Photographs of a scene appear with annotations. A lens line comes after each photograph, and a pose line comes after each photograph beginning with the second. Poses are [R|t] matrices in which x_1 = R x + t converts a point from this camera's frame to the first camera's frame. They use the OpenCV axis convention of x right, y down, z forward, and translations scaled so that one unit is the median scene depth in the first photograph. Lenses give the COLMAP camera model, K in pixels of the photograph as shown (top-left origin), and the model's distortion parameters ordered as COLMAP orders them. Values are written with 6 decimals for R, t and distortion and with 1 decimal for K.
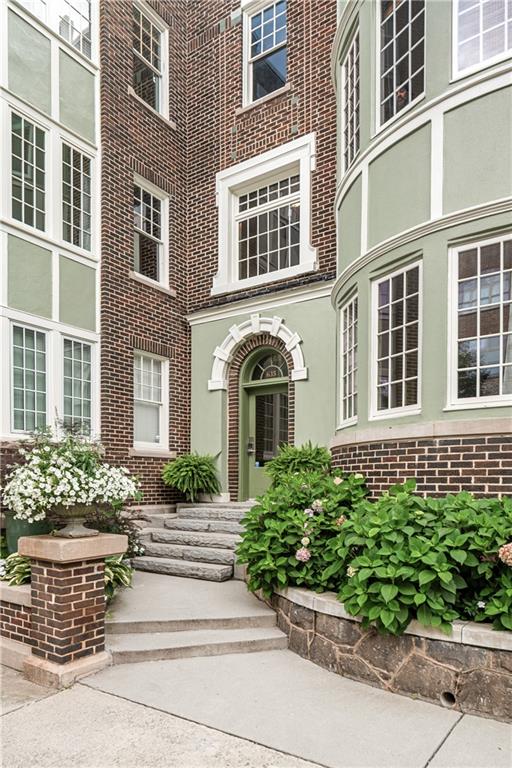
lens RADIAL K [[508.9, 0, 253.9], [0, 508.9, 489.0], [0, 0, 1]] dist [-0.013791, 0.007381]
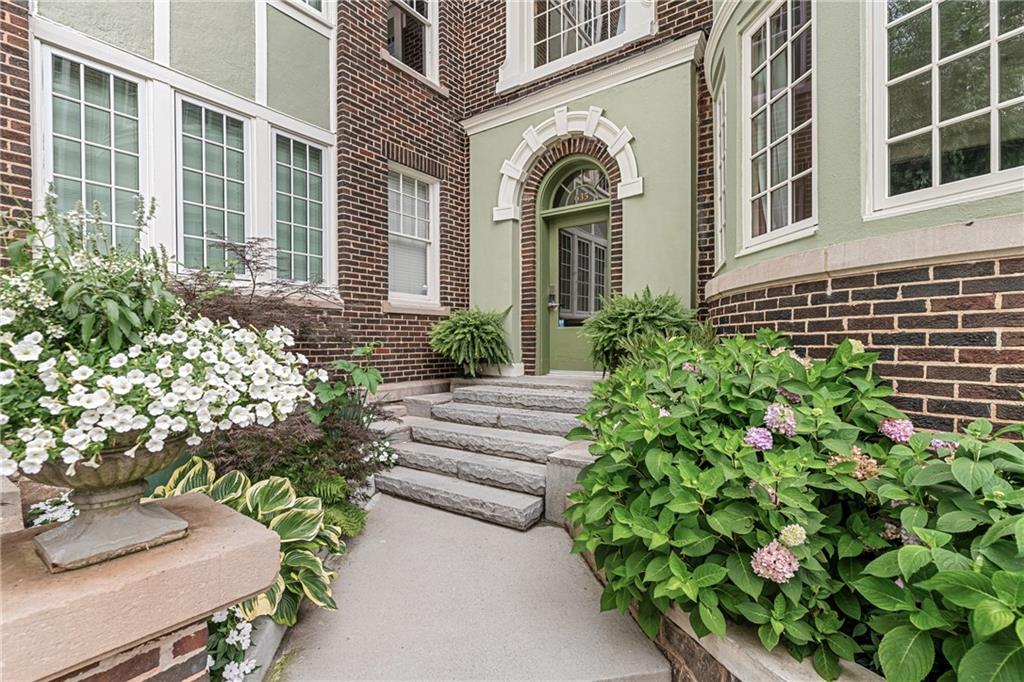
lens RADIAL K [[471.1, 0, 521.4], [0, 471.1, 343.5], [0, 0, 1]] dist [-0.000010, -0.000458]
pose [[0.999872, -0.005740, -0.014942, -0.045087], [0.005594, 0.999936, -0.009793, -0.015072], [0.014998, 0.009708, 0.999840, 0.366443]]
